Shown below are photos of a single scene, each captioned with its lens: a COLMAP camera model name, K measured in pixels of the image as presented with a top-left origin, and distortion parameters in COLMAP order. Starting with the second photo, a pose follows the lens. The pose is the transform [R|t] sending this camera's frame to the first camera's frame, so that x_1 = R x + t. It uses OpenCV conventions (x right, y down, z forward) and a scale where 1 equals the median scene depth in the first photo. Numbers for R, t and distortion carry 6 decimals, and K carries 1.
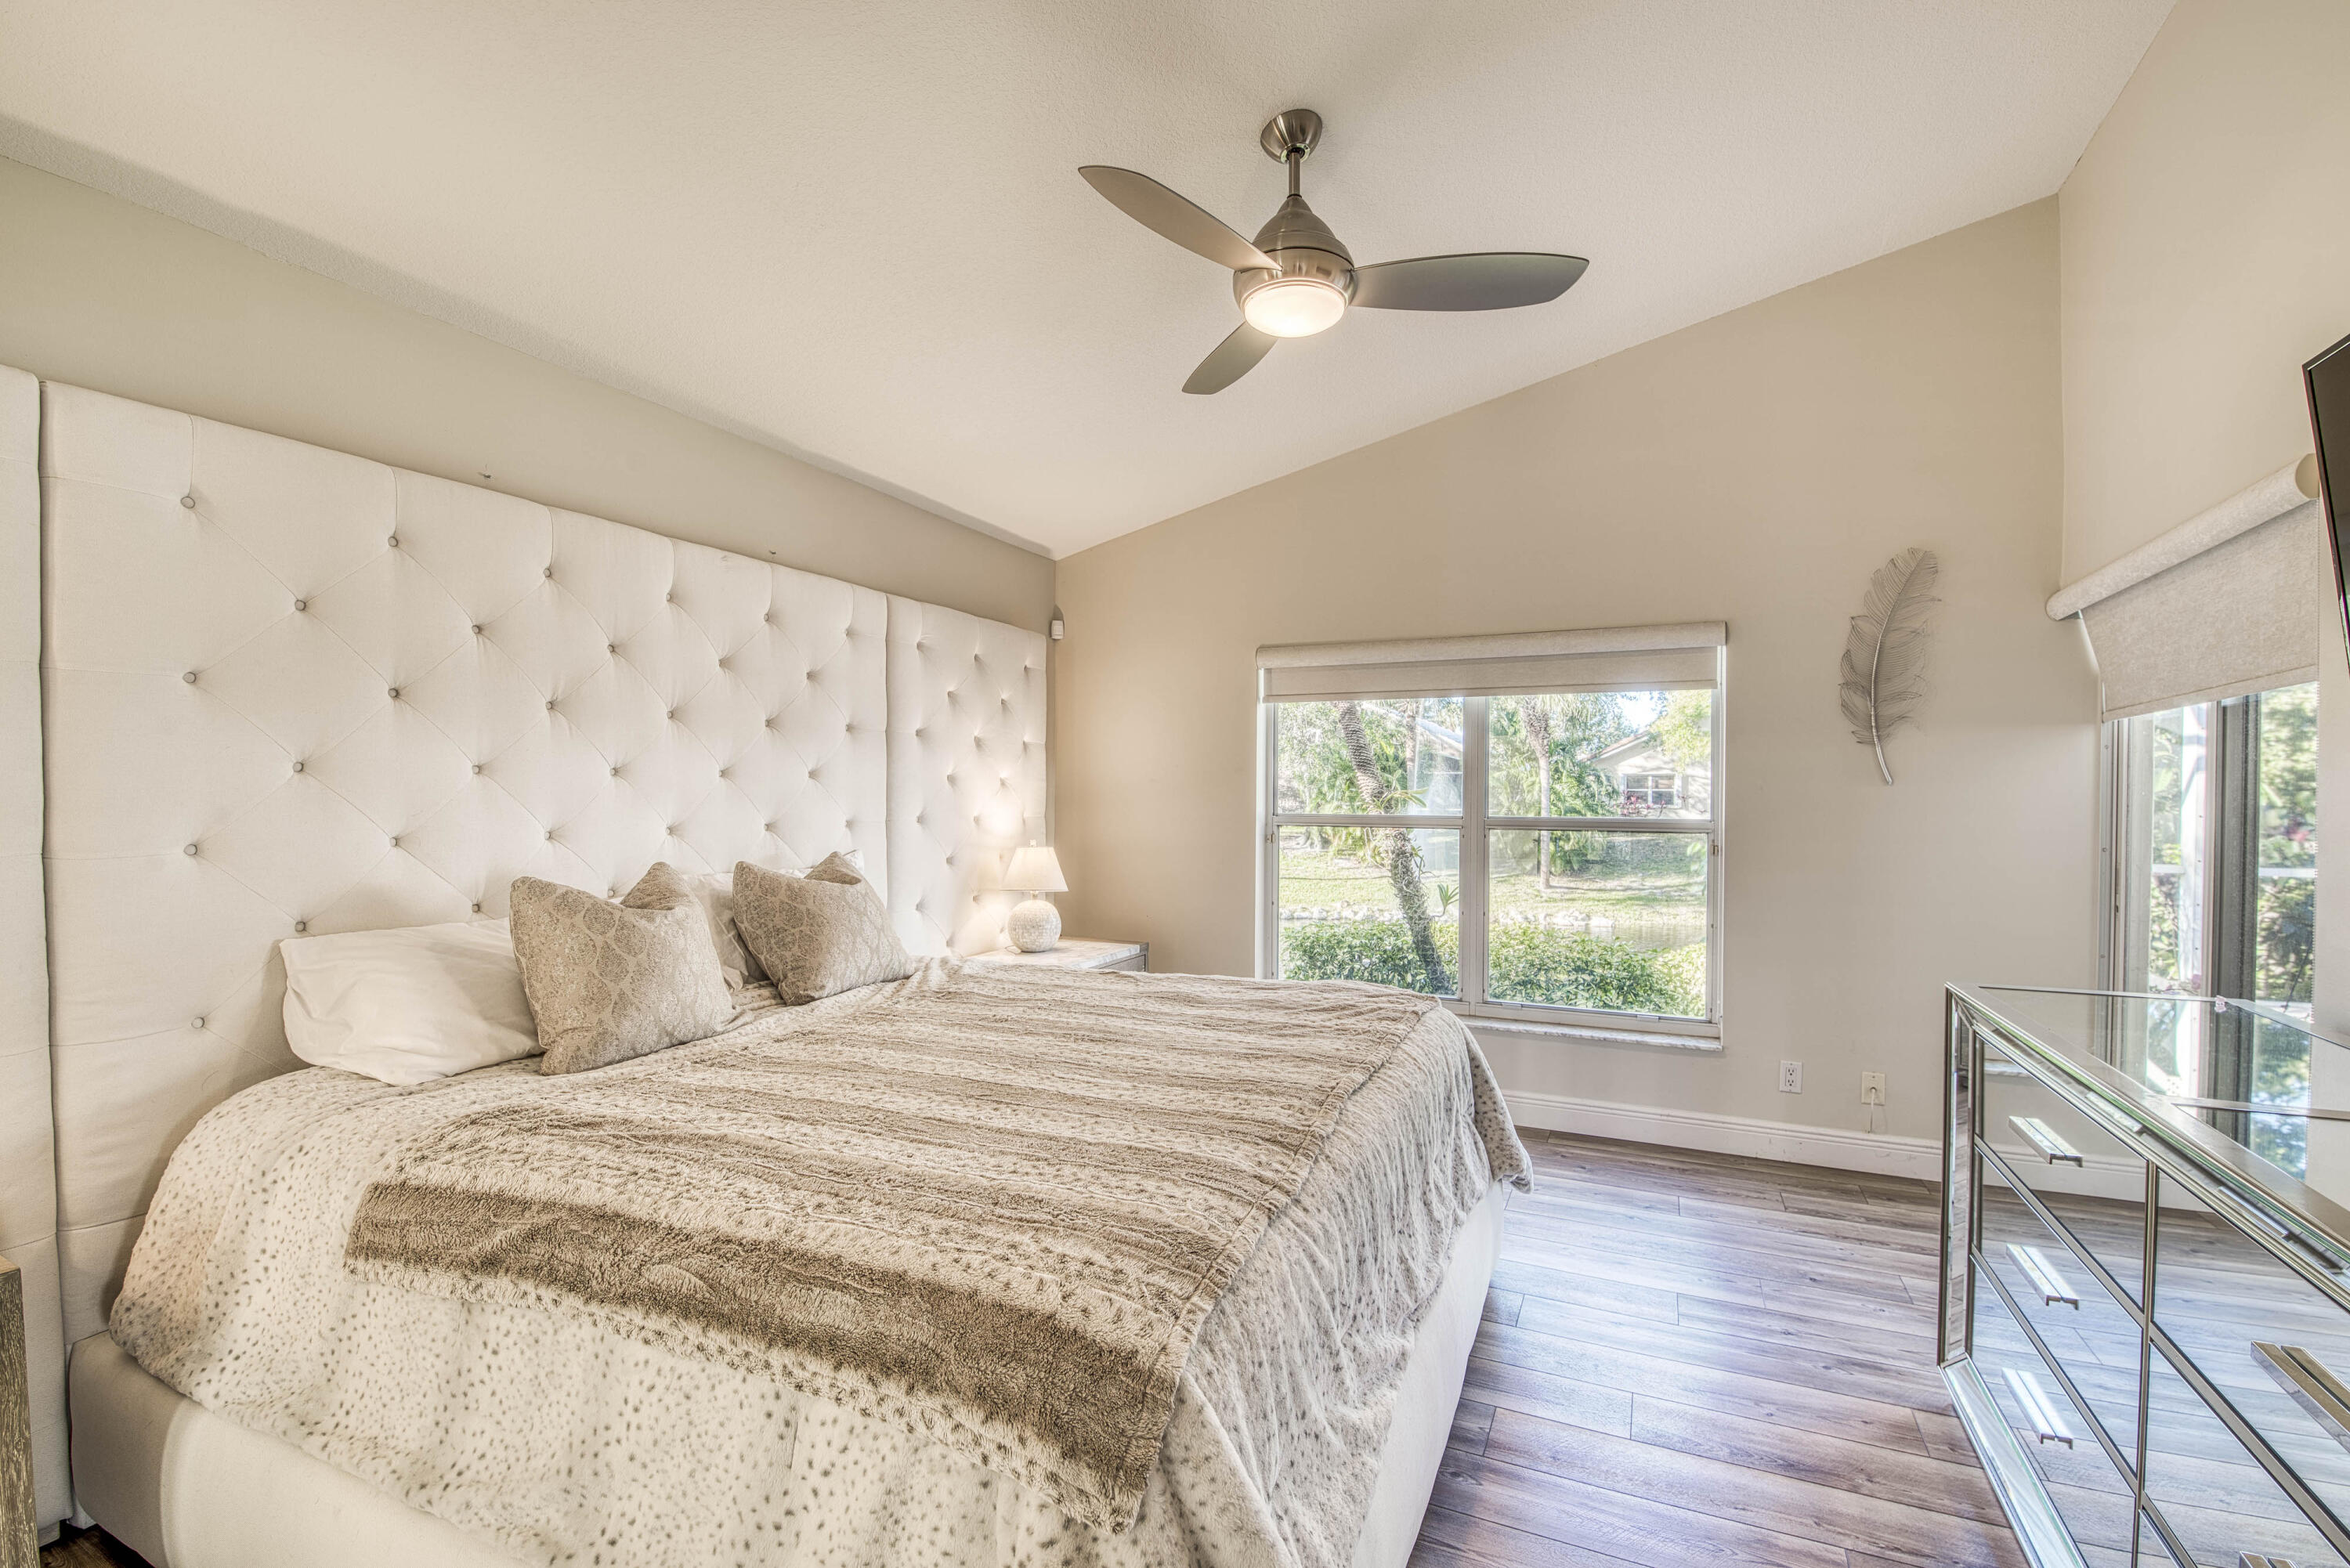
lens RADIAL K [[1010.0, 0, 1182.5], [0, 1010.0, 796.8], [0, 0, 1]] dist [-0.005190, -0.008597]
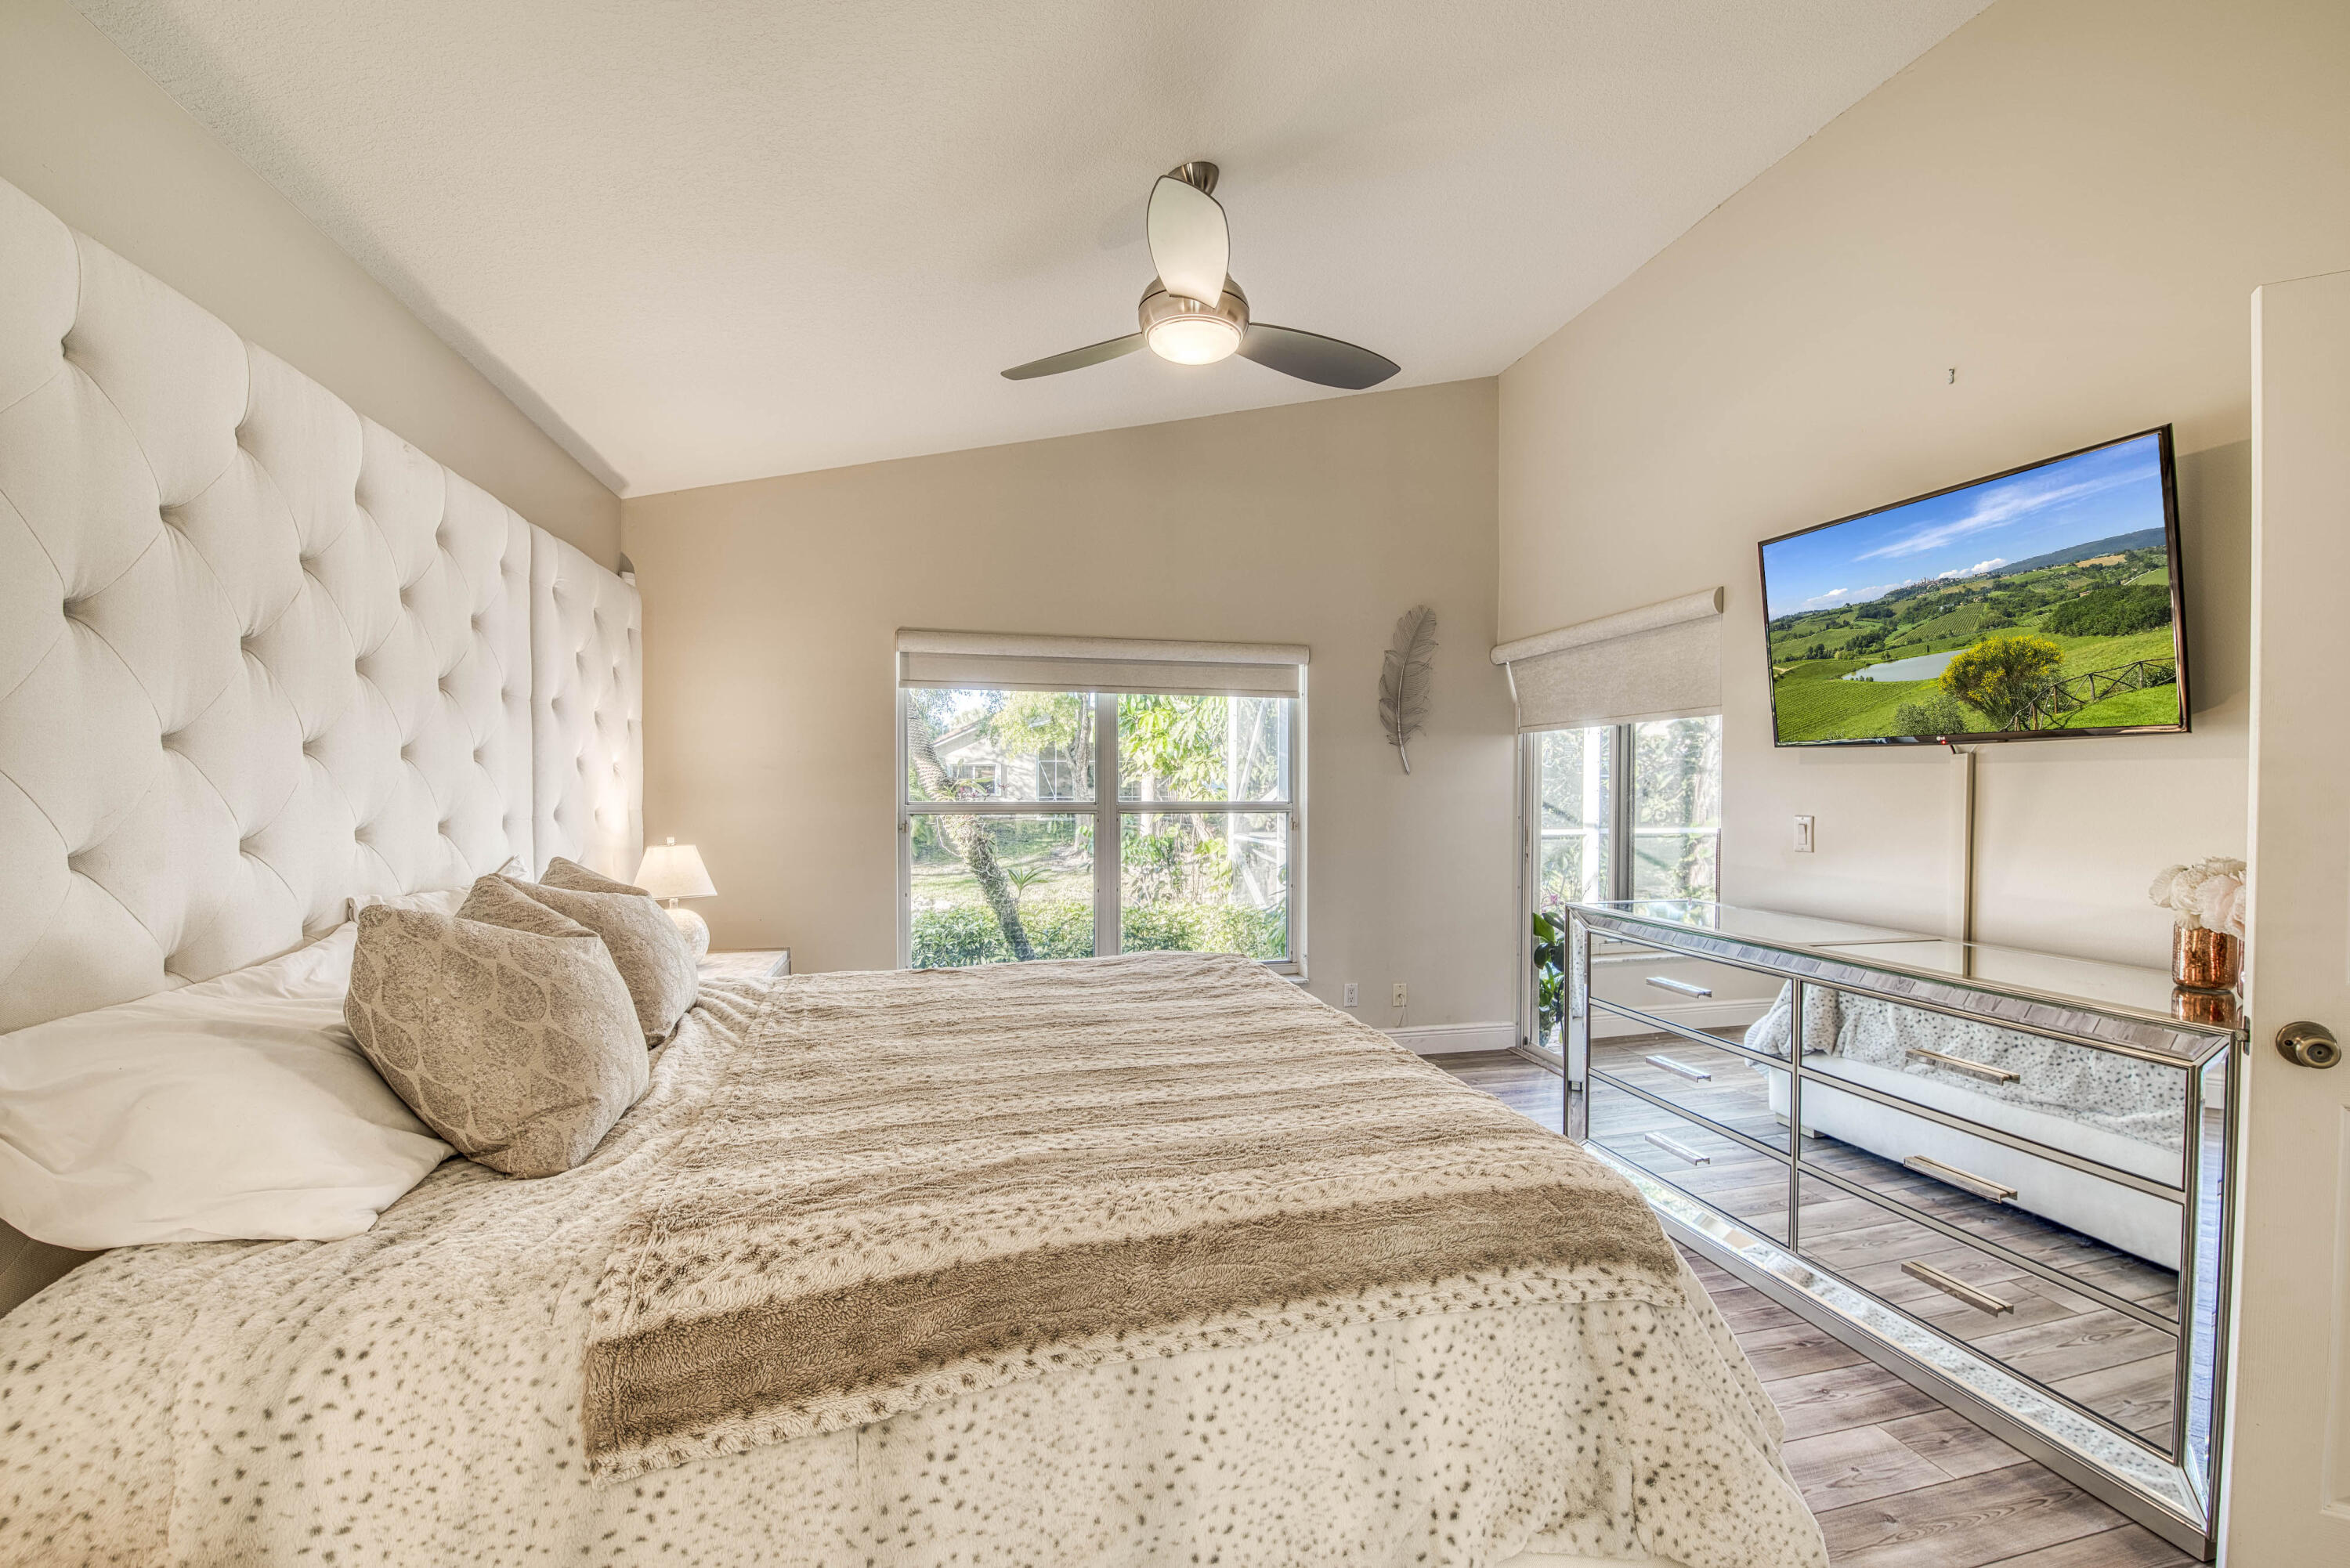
lens RADIAL K [[1010.0, 0, 1210.0], [0, 1010.0, 792.1], [0, 0, 1]] dist [-0.005190, -0.008597]
pose [[0.780759, -0.007566, 0.624787, -0.611034], [0.003920, 0.999966, 0.007211, 0.002351], [-0.624820, -0.003181, 0.780762, 0.133140]]
